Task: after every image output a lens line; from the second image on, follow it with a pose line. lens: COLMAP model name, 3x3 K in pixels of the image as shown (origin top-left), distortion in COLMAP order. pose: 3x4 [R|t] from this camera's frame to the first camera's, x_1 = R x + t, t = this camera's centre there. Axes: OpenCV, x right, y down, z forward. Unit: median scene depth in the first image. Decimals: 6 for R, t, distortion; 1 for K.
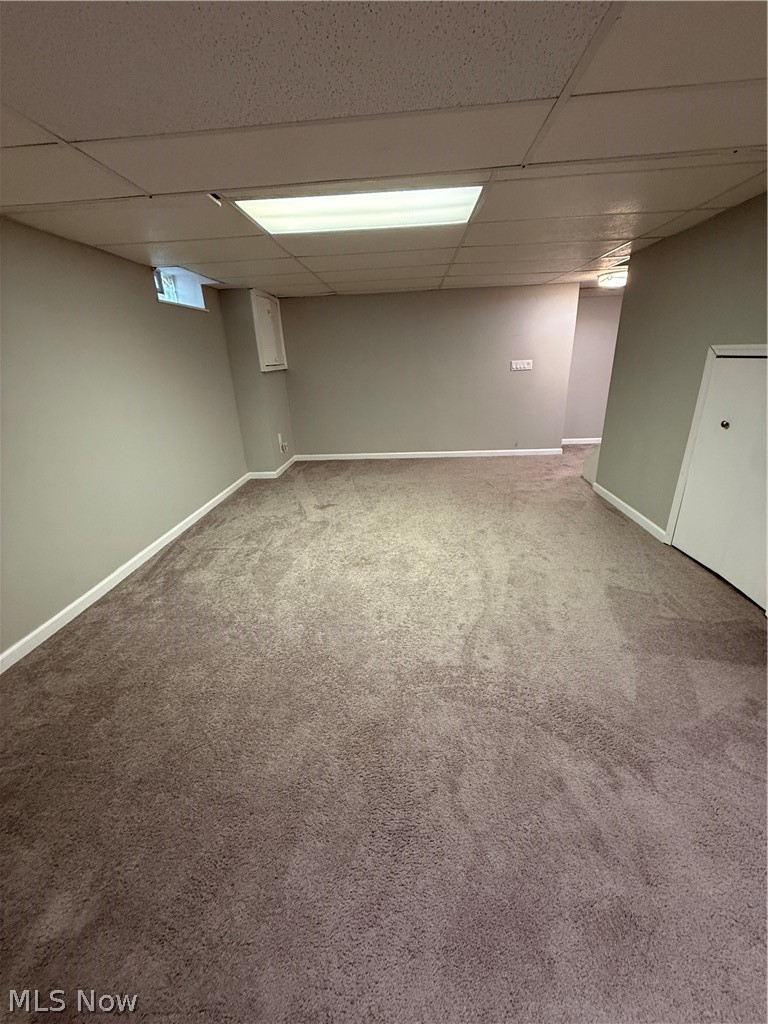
lens RADIAL K [[405.3, 0, 384.0], [0, 405.3, 512.0], [0, 0, 1]] dist [-0.021336, -0.000055]
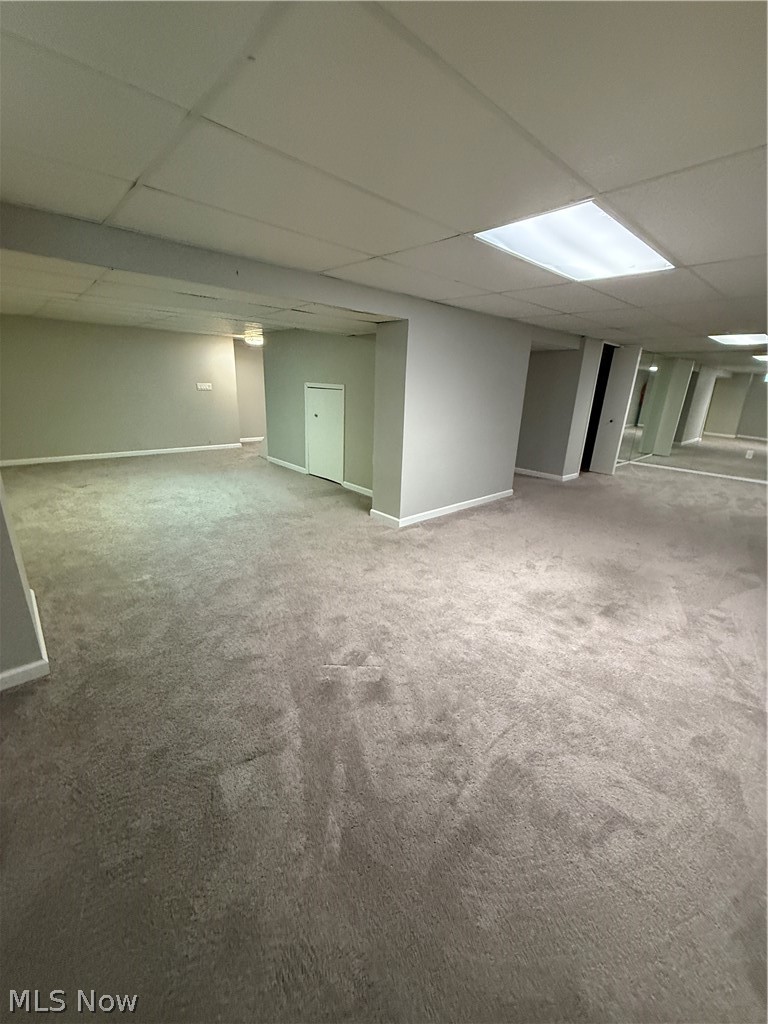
lens RADIAL K [[411.9, 0, 384.0], [0, 411.9, 512.0], [0, 0, 1]] dist [-0.000493, -0.000172]
pose [[0.697084, -0.149754, 0.701176, -0.567275], [0.191708, 0.981268, 0.018985, 0.312627], [-0.690885, 0.121187, 0.712735, -0.805905]]
